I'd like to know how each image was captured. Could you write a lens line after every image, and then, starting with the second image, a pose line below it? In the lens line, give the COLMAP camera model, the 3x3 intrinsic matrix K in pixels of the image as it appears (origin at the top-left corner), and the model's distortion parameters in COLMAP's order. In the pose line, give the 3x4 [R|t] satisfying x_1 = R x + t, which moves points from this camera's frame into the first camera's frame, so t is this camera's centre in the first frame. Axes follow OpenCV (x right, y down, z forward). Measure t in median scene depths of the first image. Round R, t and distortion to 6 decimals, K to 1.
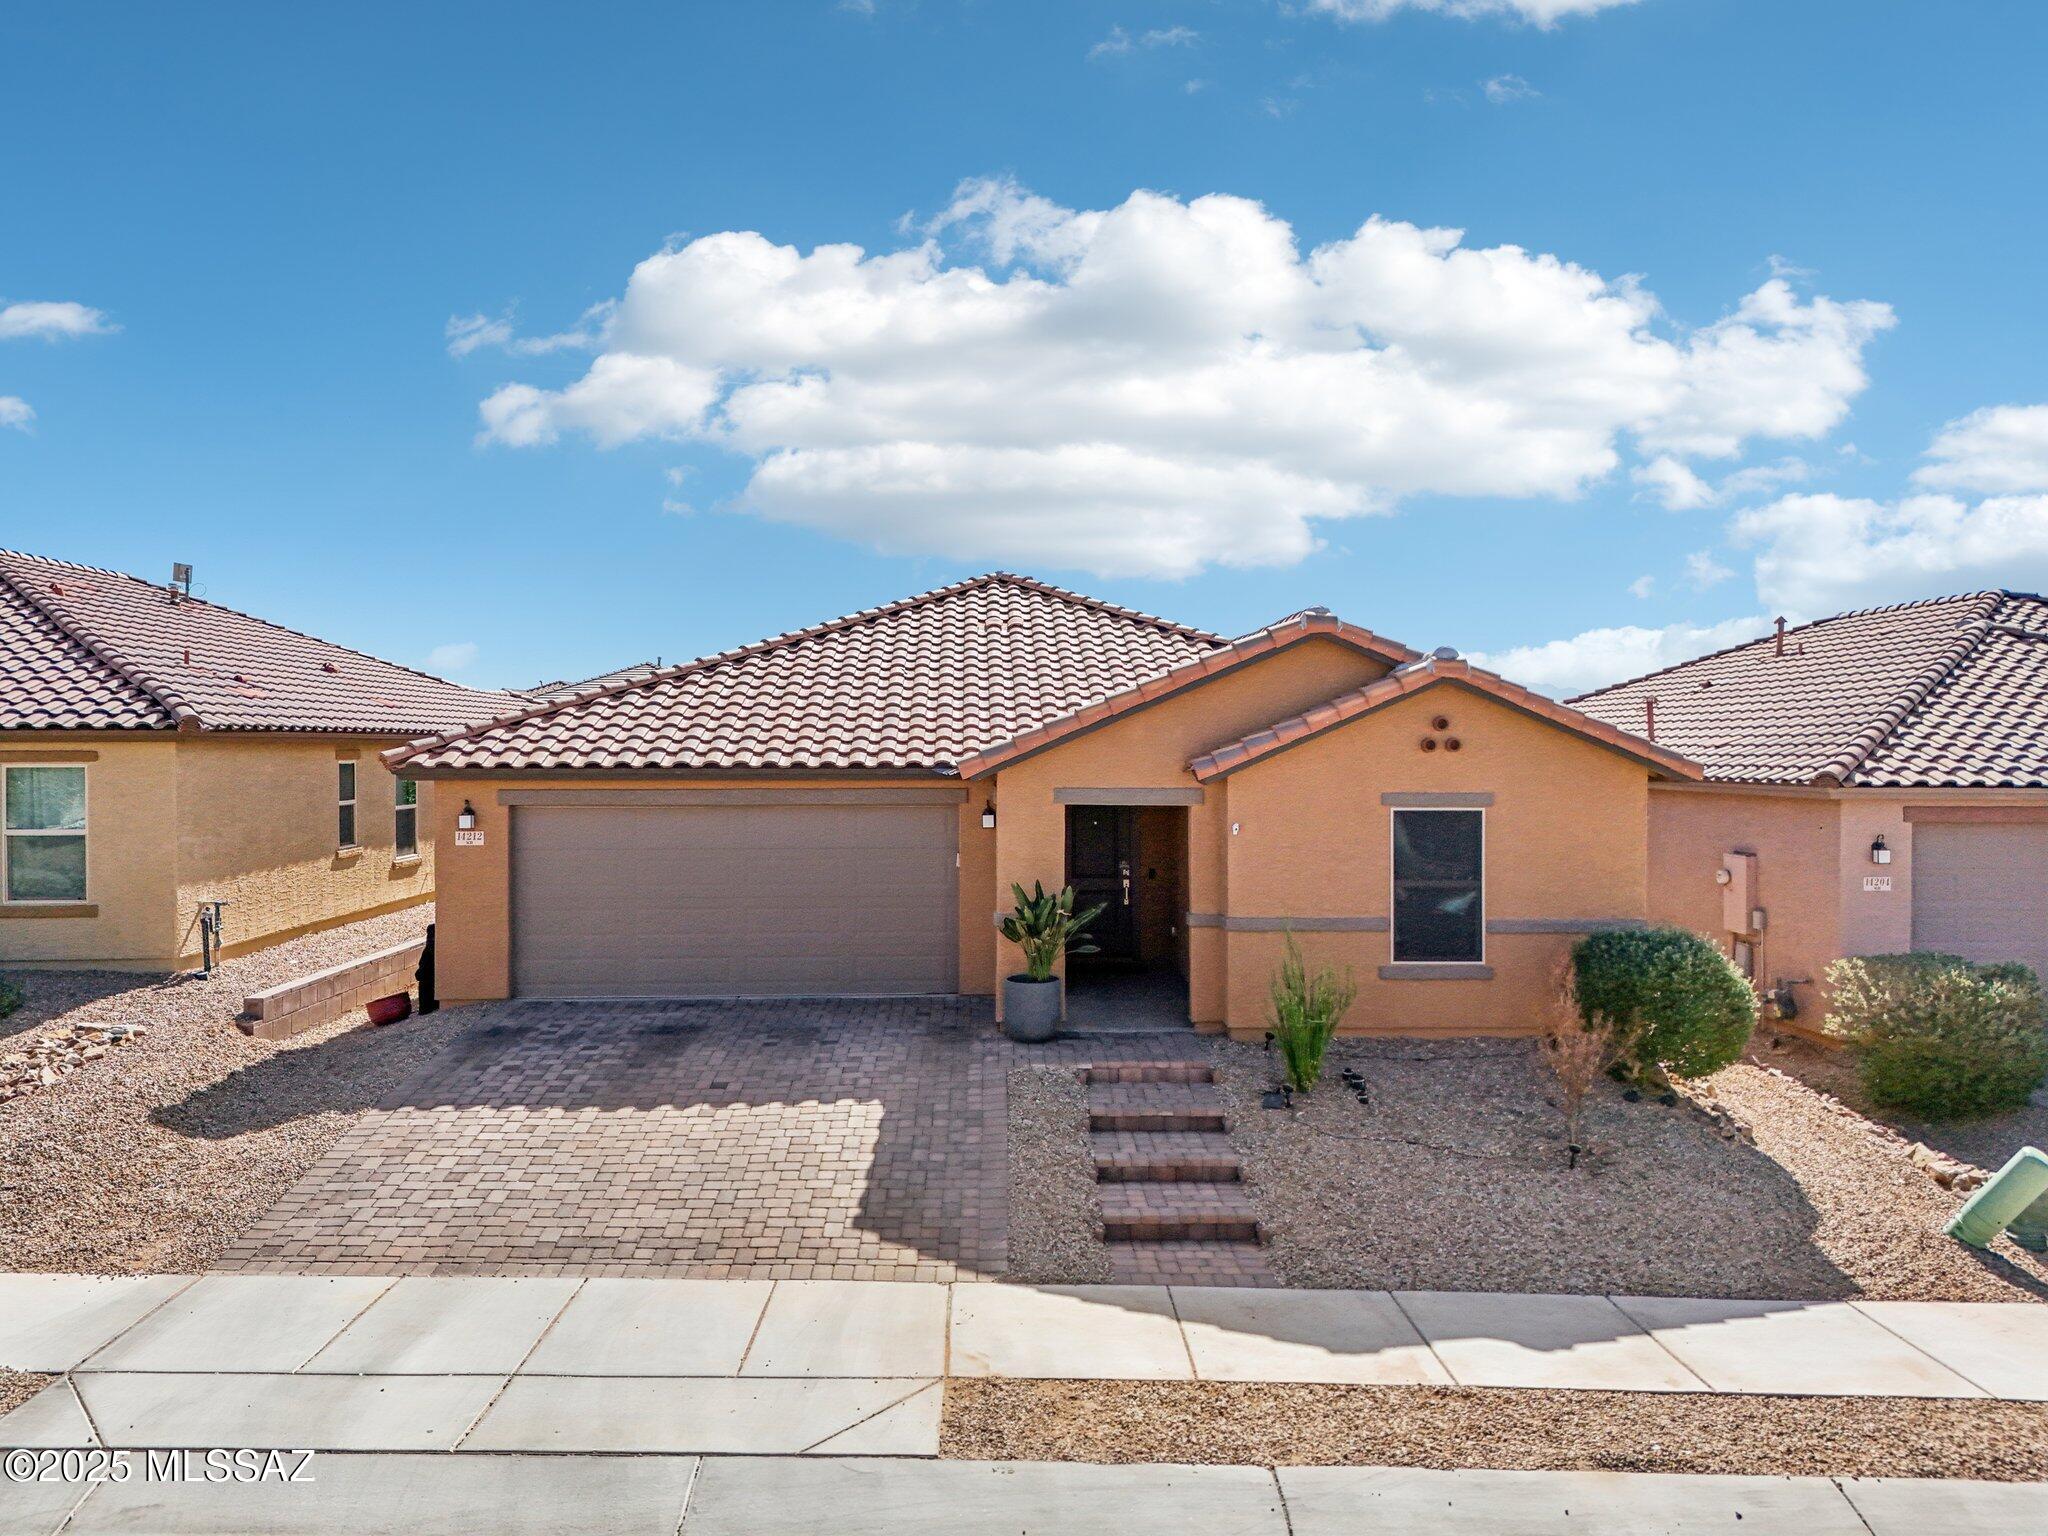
lens RADIAL K [[1440.5, 0, 1000.8], [0, 1440.5, 739.6], [0, 0, 1]] dist [0.048728, -0.037812]
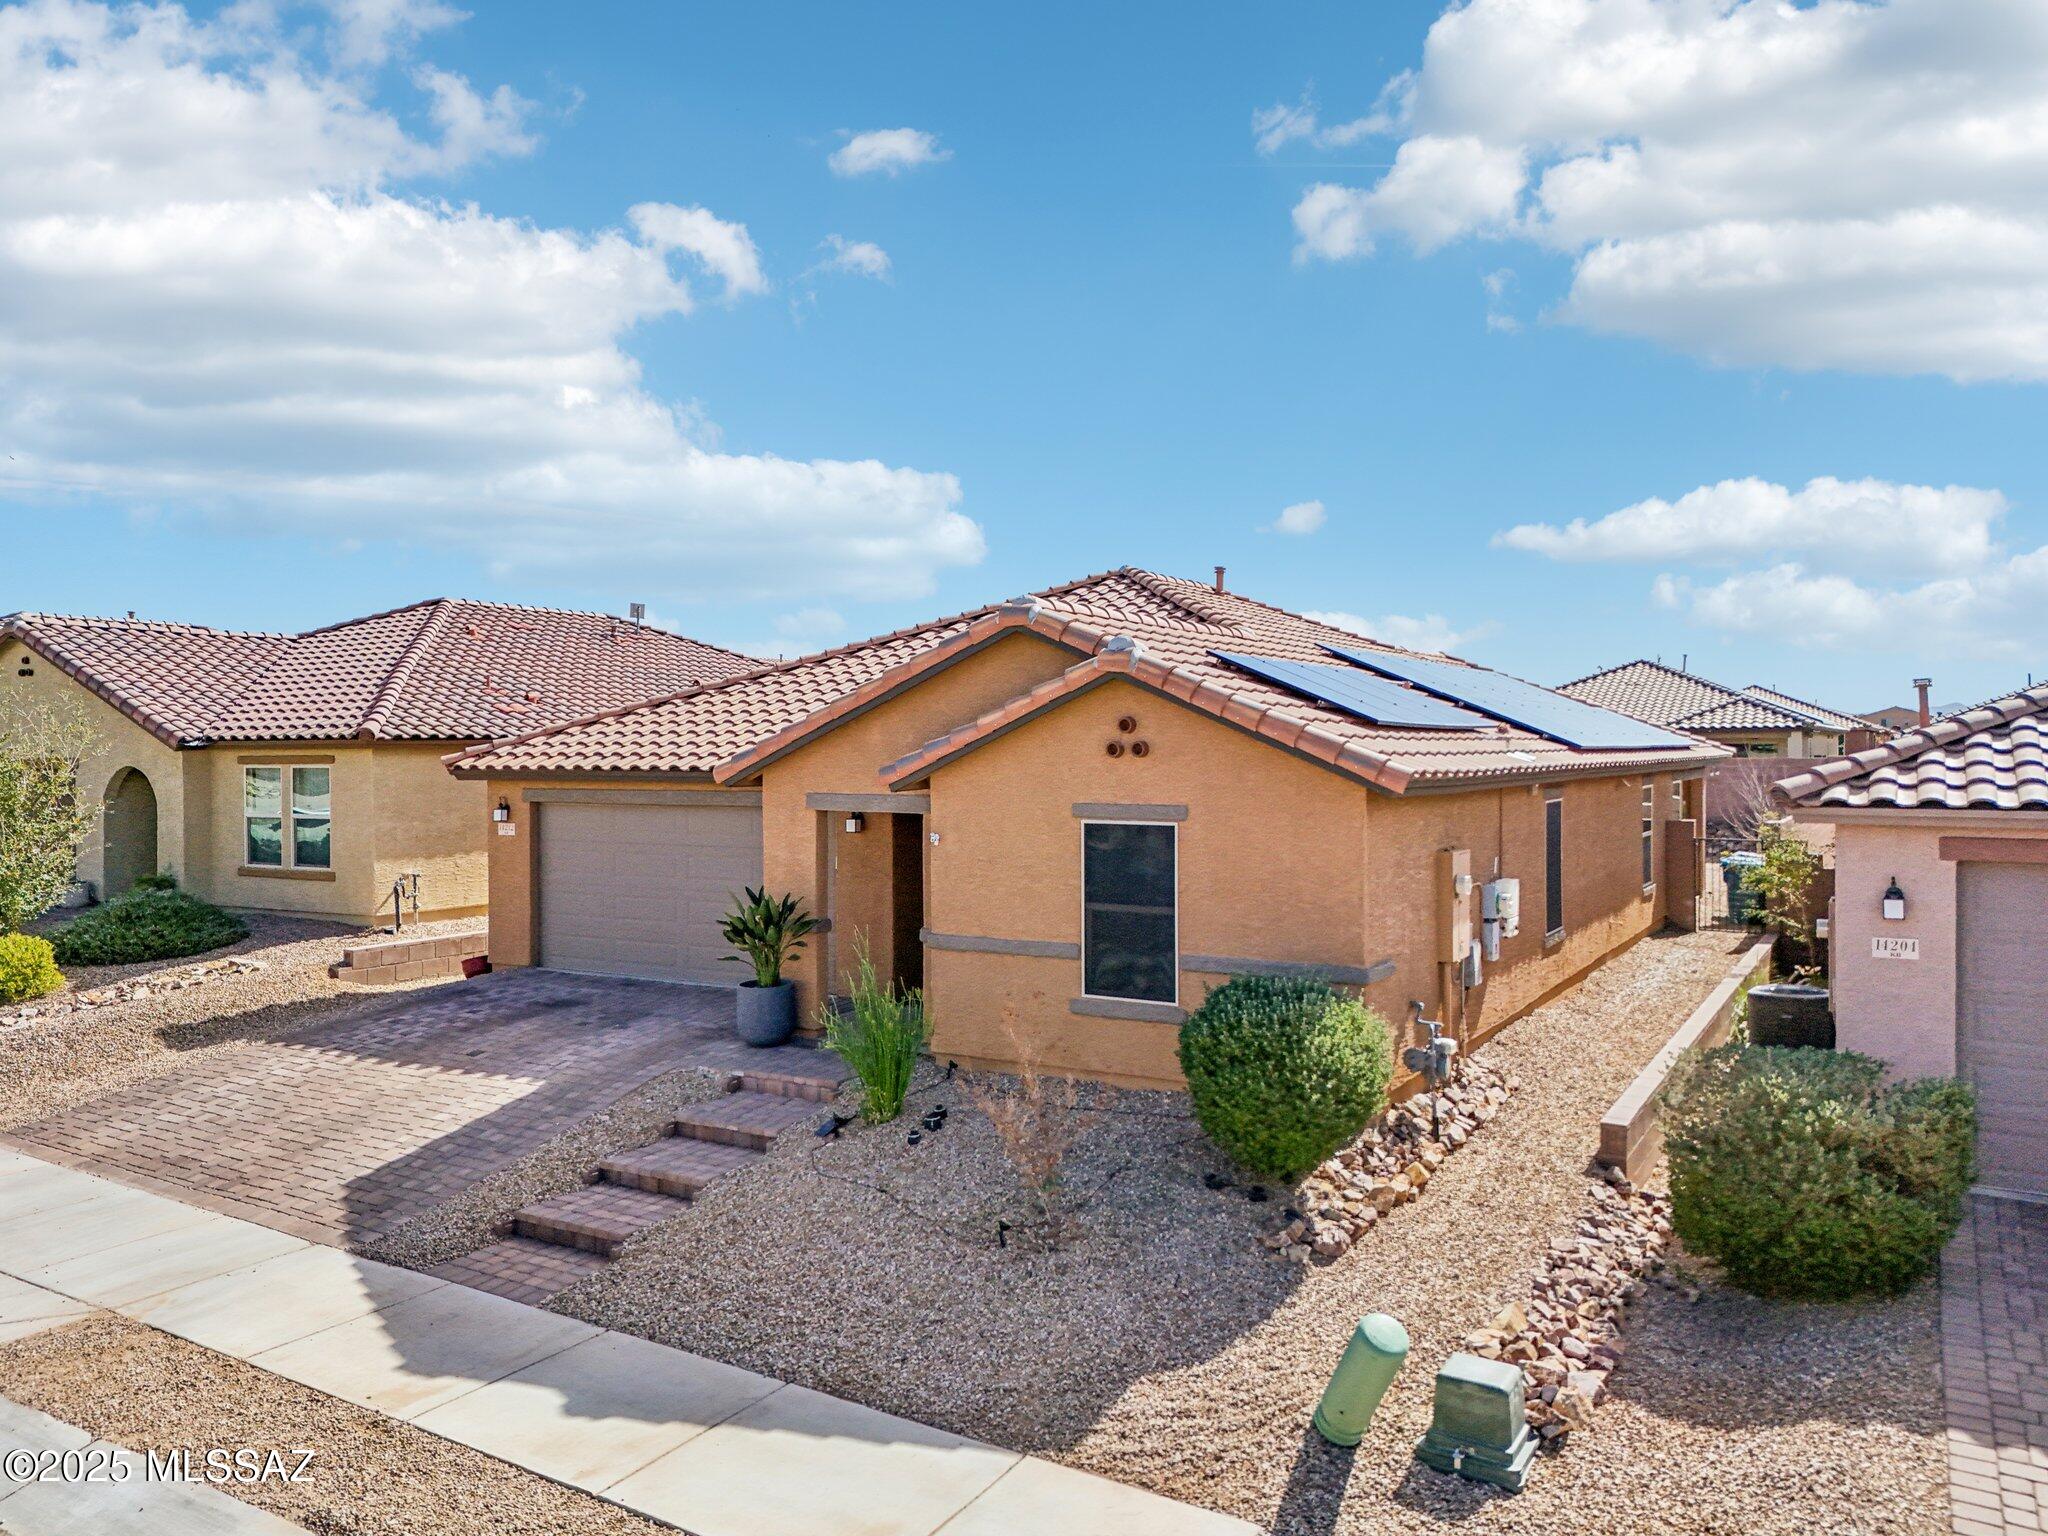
lens RADIAL K [[1441.5, 0, 1026.4], [0, 1441.5, 713.3], [0, 0, 1]] dist [0.048367, -0.040478]
pose [[0.858951, -0.014791, -0.511843, 0.700743], [0.005307, 0.999786, -0.019986, -0.000798], [0.512030, 0.014451, 0.858846, 0.226103]]
